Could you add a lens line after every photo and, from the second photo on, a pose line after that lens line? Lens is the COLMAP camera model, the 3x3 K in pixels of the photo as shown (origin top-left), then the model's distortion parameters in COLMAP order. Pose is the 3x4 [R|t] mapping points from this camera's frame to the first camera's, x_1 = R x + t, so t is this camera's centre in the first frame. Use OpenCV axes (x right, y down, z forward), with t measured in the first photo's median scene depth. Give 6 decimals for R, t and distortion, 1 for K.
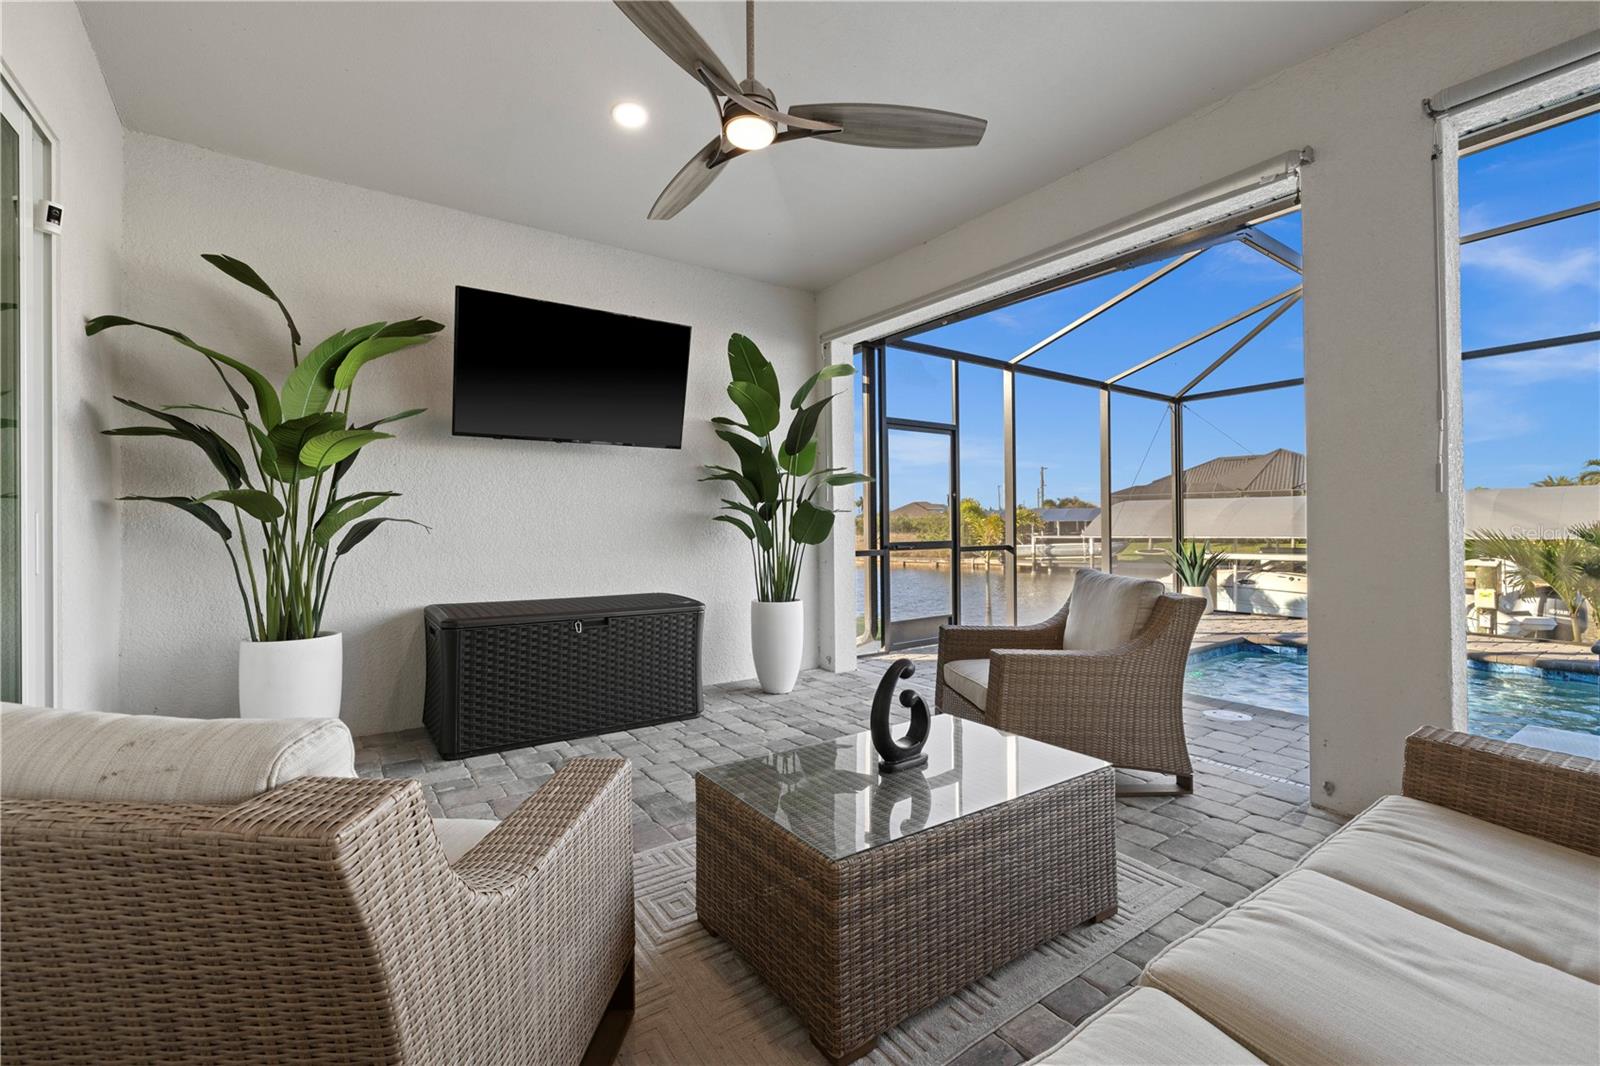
lens RADIAL K [[684.9, 0, 803.1], [0, 684.9, 527.9], [0, 0, 1]] dist [-0.001865, 0.001964]
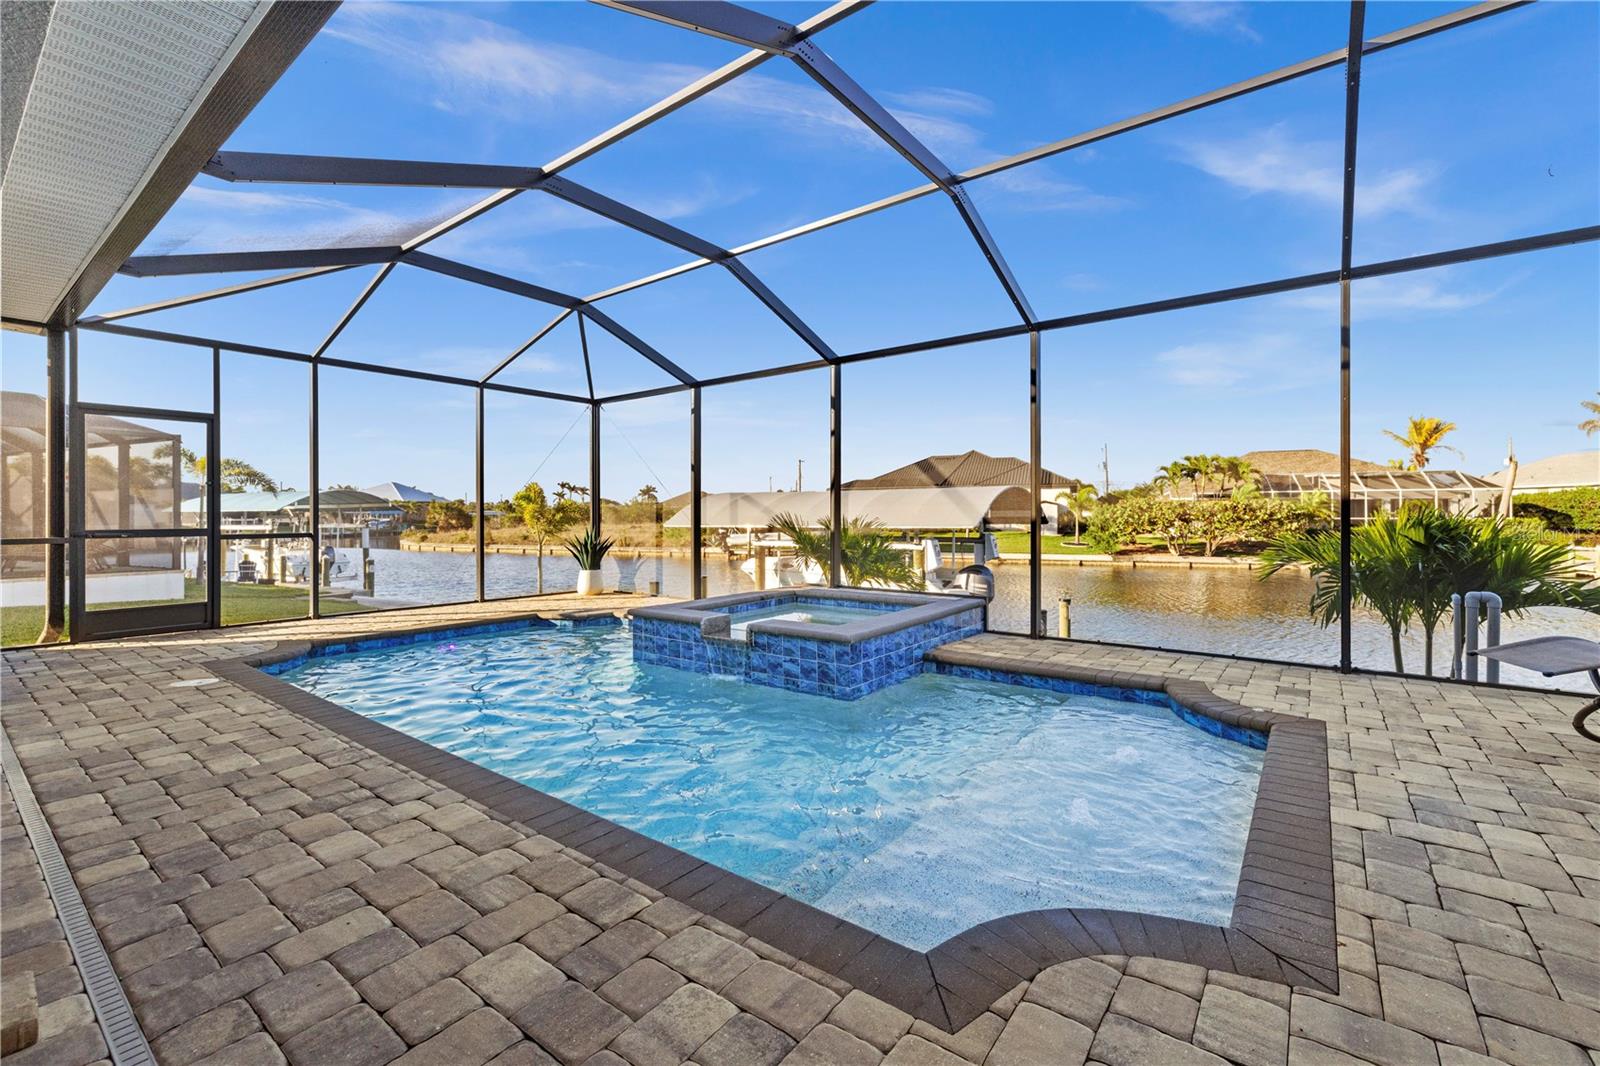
lens RADIAL K [[684.9, 0, 796.8], [0, 684.9, 525.1], [0, 0, 1]] dist [-0.001865, 0.001964]
pose [[0.951705, 0.002711, 0.307001, 1.332209], [-0.006633, 0.999909, 0.011731, -0.006133], [-0.306941, -0.013201, 0.951637, -0.409366]]
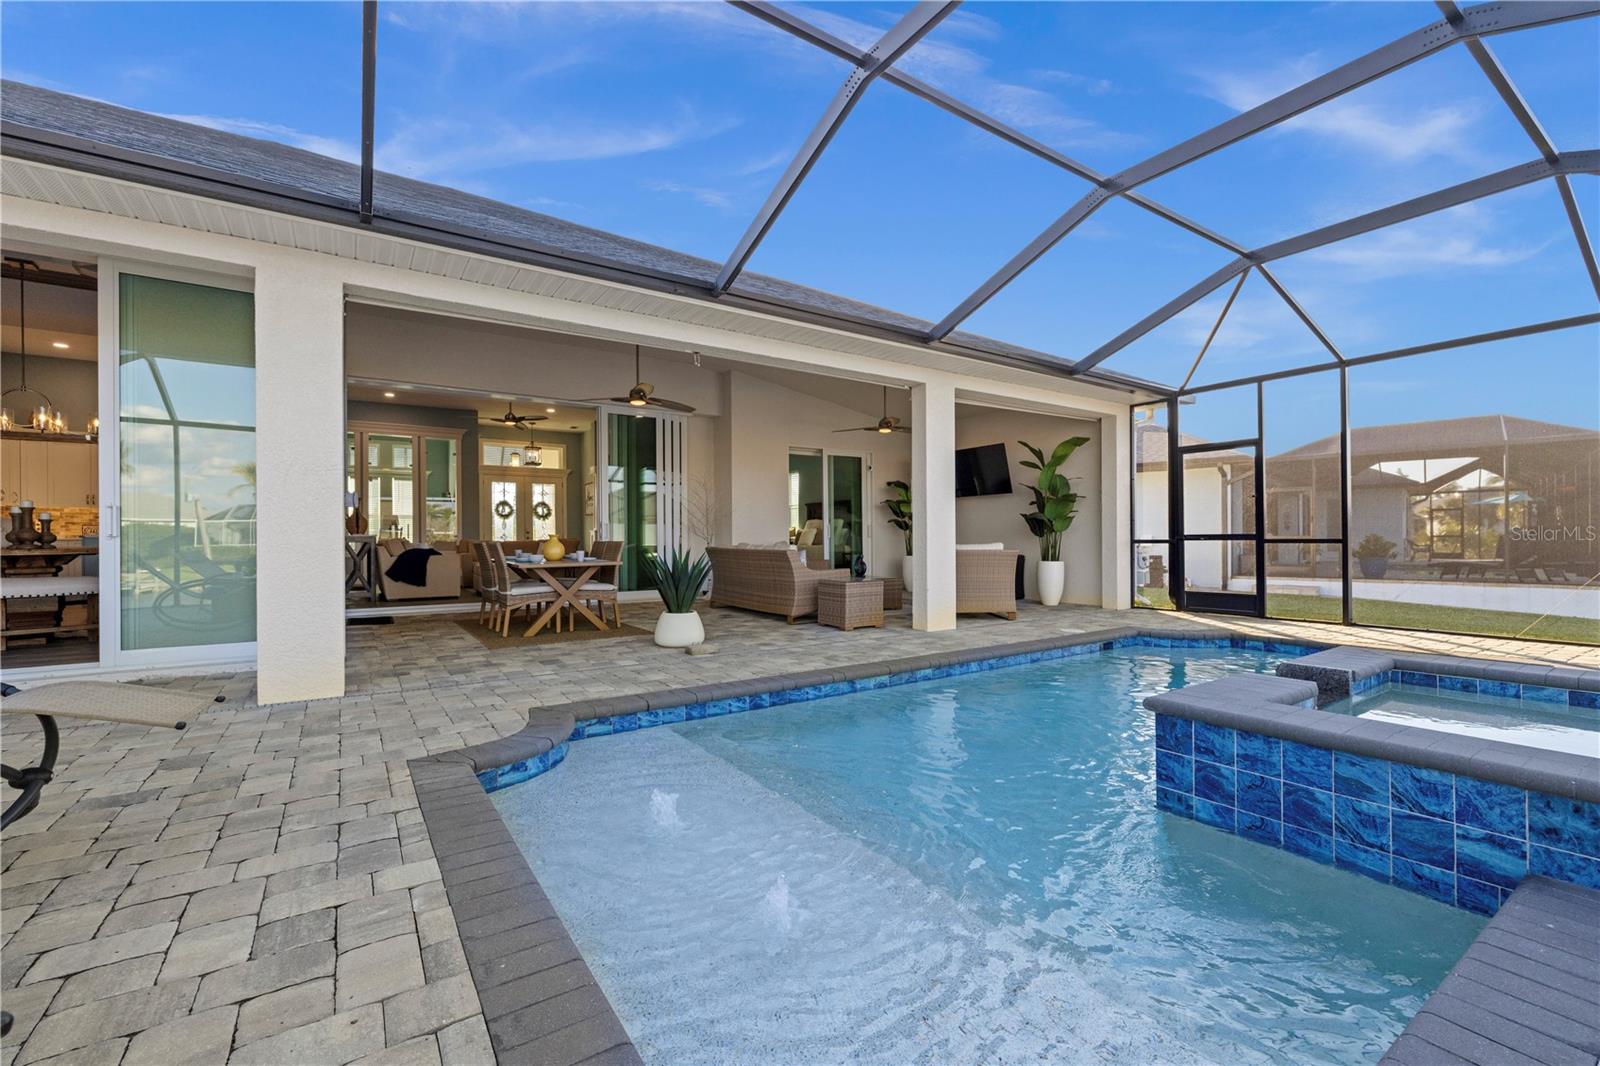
lens RADIAL K [[684.9, 0, 800.4], [0, 684.9, 540.9], [0, 0, 1]] dist [-0.001865, 0.001964]
pose [[-0.019088, 0.011850, -0.999748, 2.555397], [0.005182, 0.999918, 0.011753, 0.023291], [0.999804, -0.004957, -0.019148, 0.354735]]
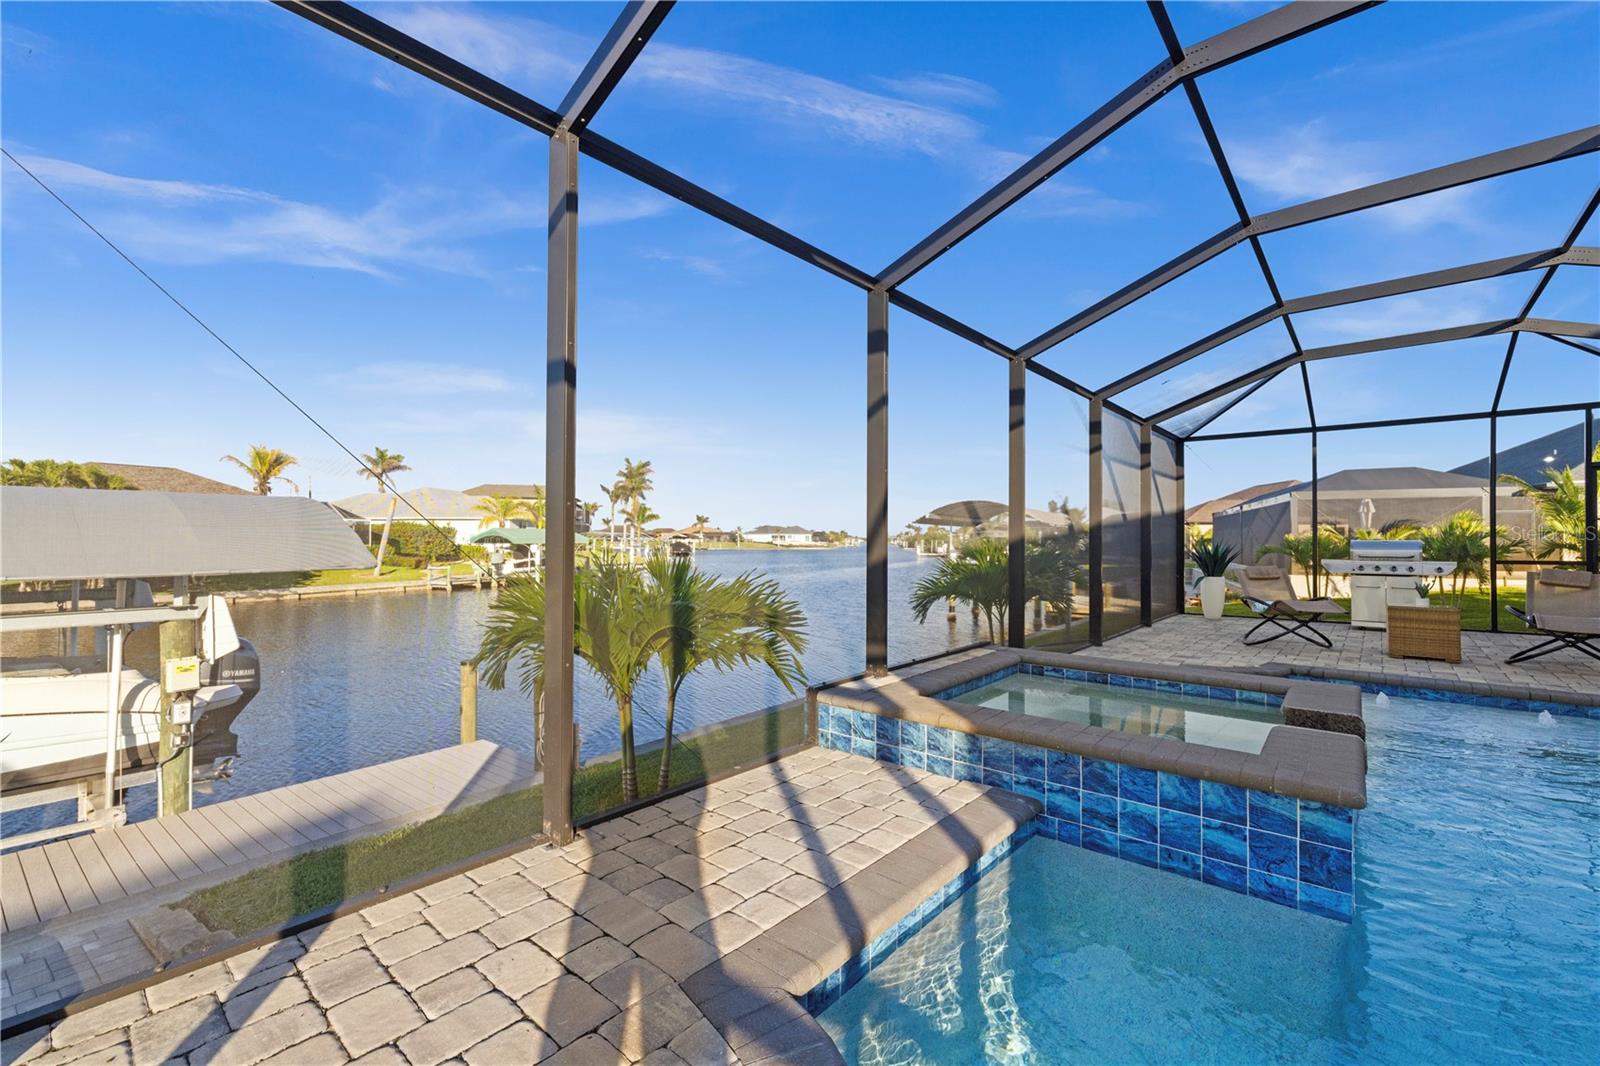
lens RADIAL K [[684.9, 0, 803.2], [0, 684.9, 531.0], [0, 0, 1]] dist [-0.001865, 0.001964]
pose [[-0.256452, 0.023363, 0.966274, 0.953998], [0.001418, 0.999716, -0.023796, -0.016589], [-0.966556, -0.004732, -0.256413, 1.856774]]
